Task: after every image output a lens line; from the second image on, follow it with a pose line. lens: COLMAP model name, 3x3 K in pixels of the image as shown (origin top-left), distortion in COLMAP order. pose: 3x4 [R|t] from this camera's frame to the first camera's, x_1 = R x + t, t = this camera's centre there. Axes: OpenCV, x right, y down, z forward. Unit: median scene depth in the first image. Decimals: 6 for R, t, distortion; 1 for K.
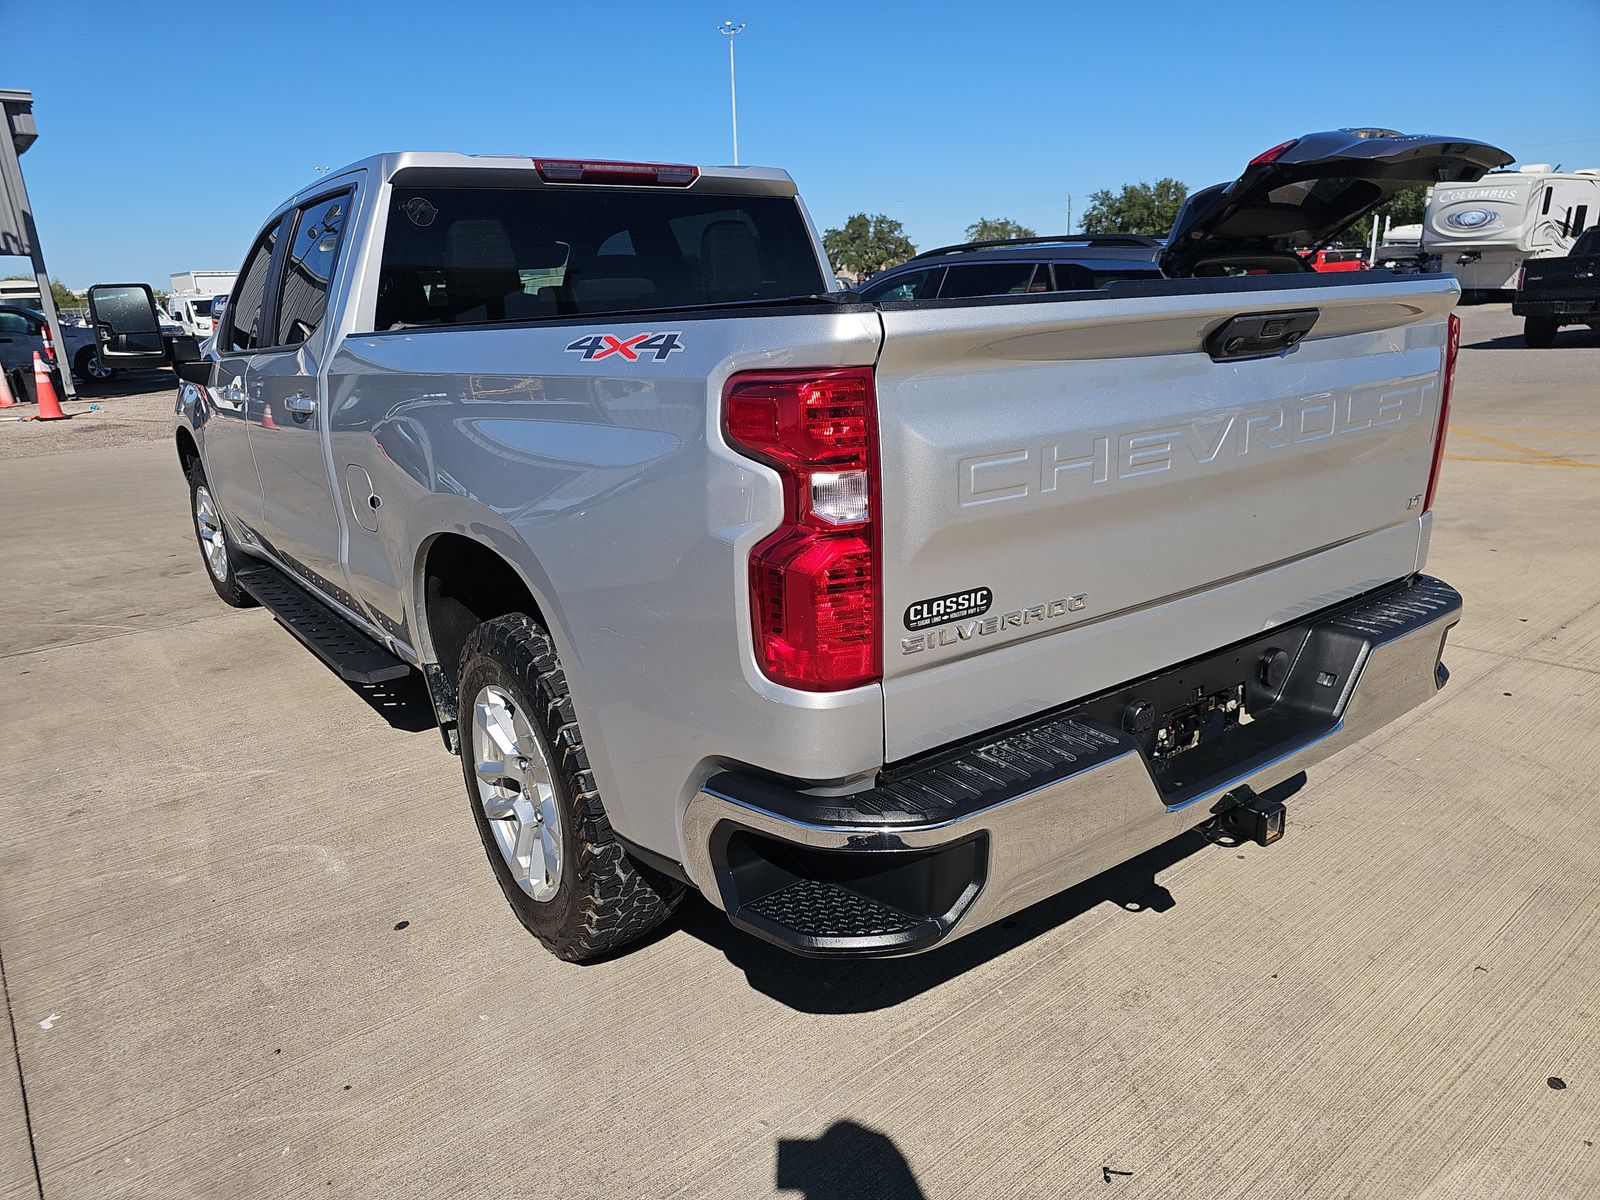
lens RADIAL K [[1041.7, 0, 798.8], [0, 1041.7, 609.9], [0, 0, 1]] dist [0.022781, -0.002475]
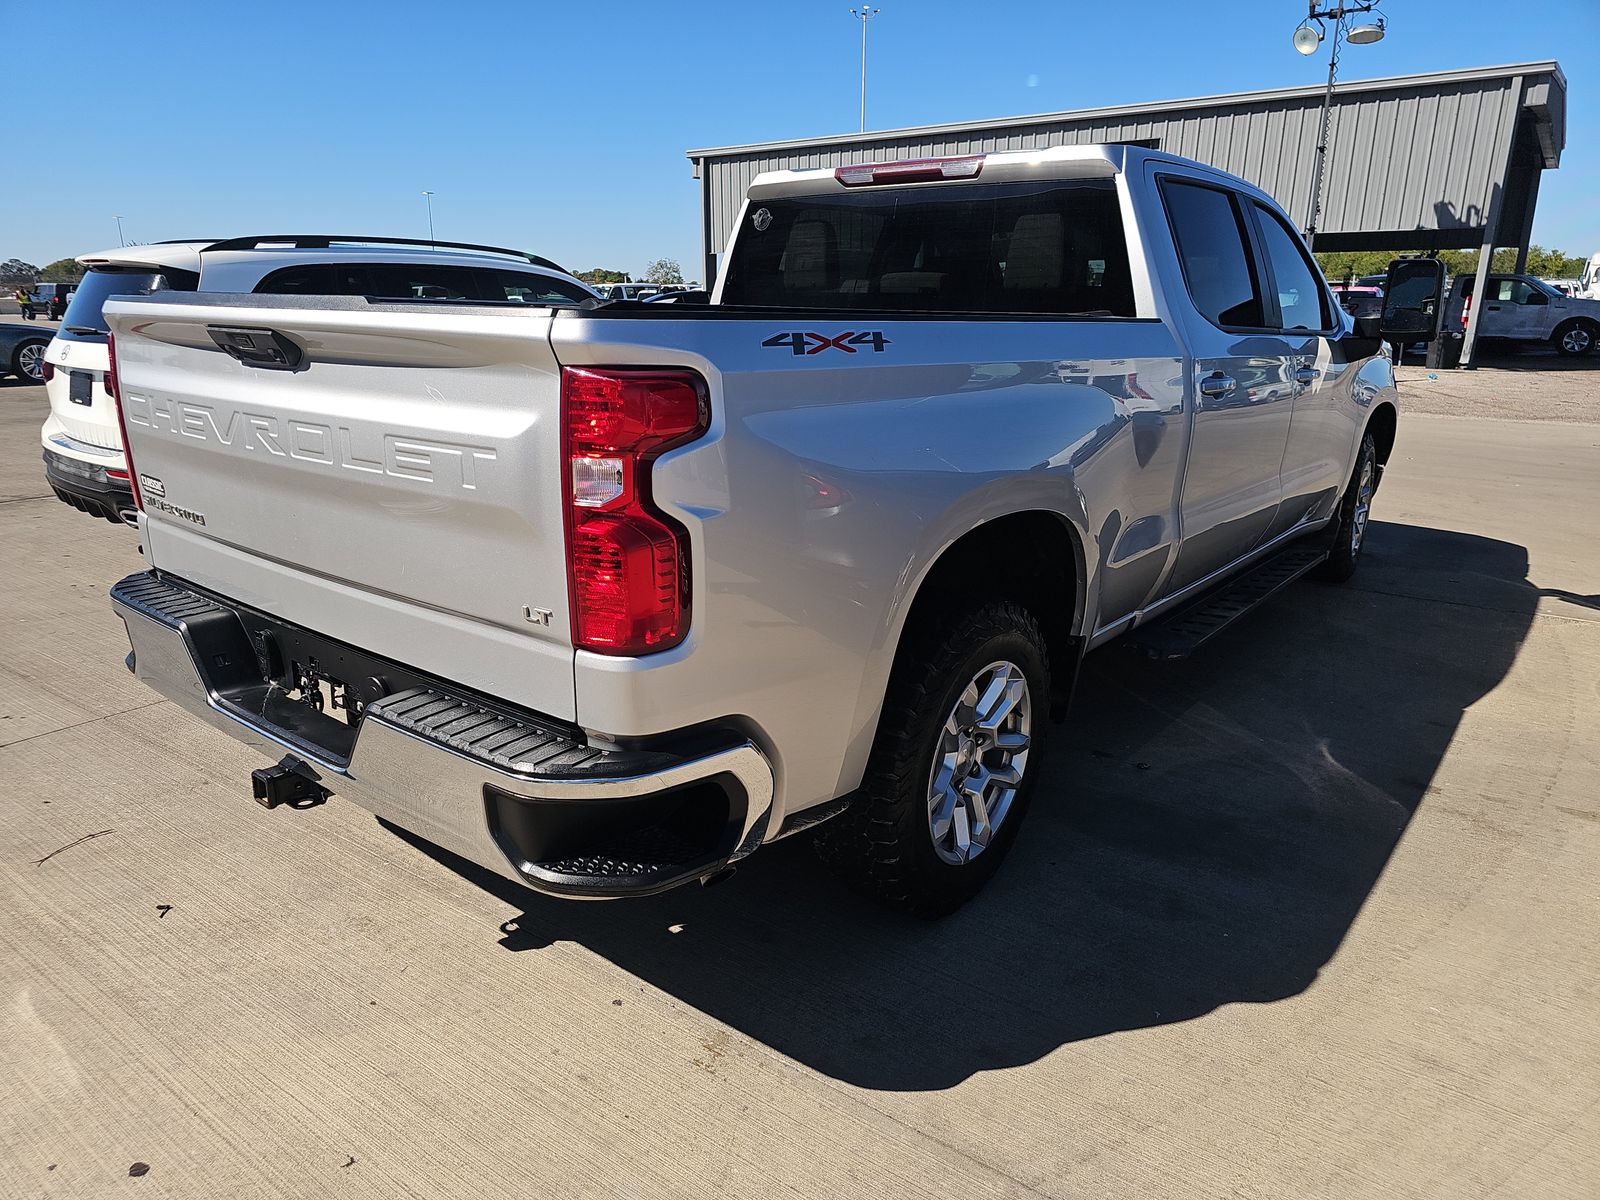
lens RADIAL K [[1047.7, 0, 800.0], [0, 1047.7, 600.0], [0, 0, 1]] dist [0.029668, -0.001839]
pose [[0.275935, 0.314482, -0.908274, 1.955174], [-0.298252, 0.926331, 0.230125, -0.508078], [0.913732, 0.207395, 0.349402, 1.363649]]
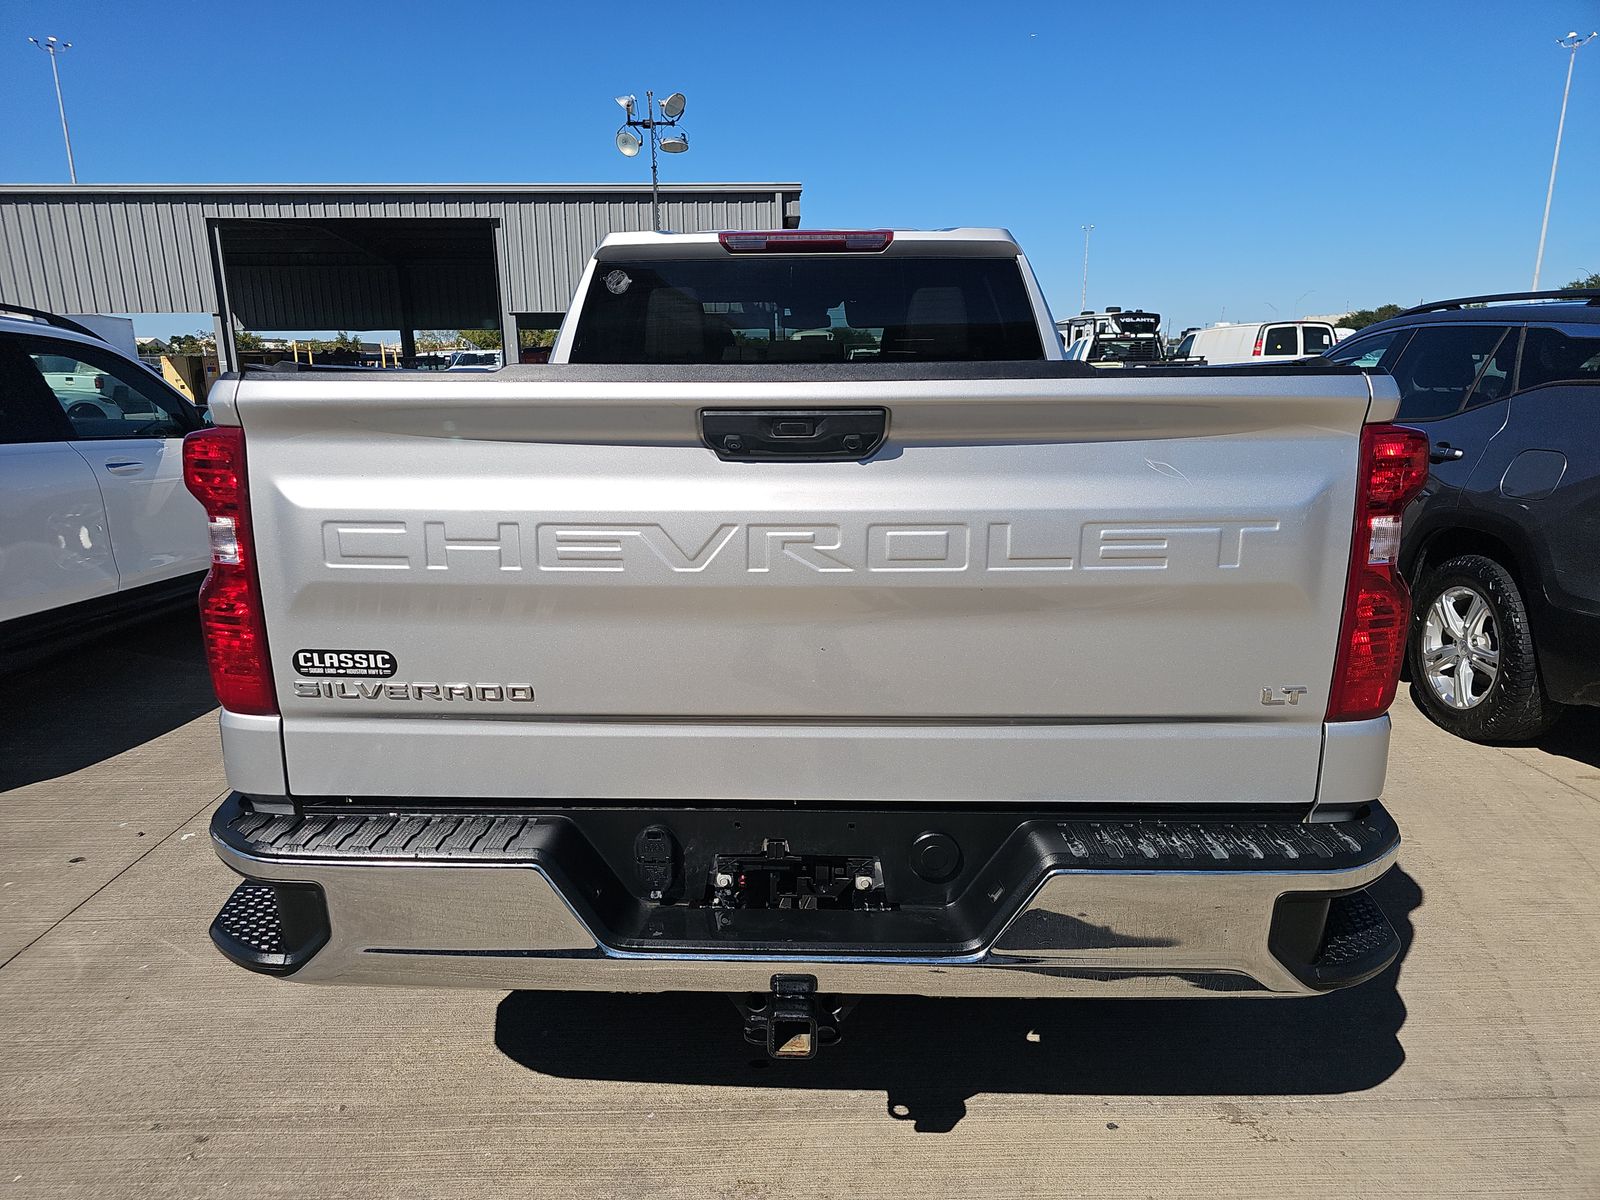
lens RADIAL K [[1047.7, 0, 800.0], [0, 1047.7, 600.0], [0, 0, 1]] dist [0.029668, -0.001839]
pose [[0.795930, 0.168920, -0.581345, 1.090517], [-0.201420, 0.979465, 0.008834, -0.161802], [0.570899, 0.110064, 0.813609, 0.389902]]
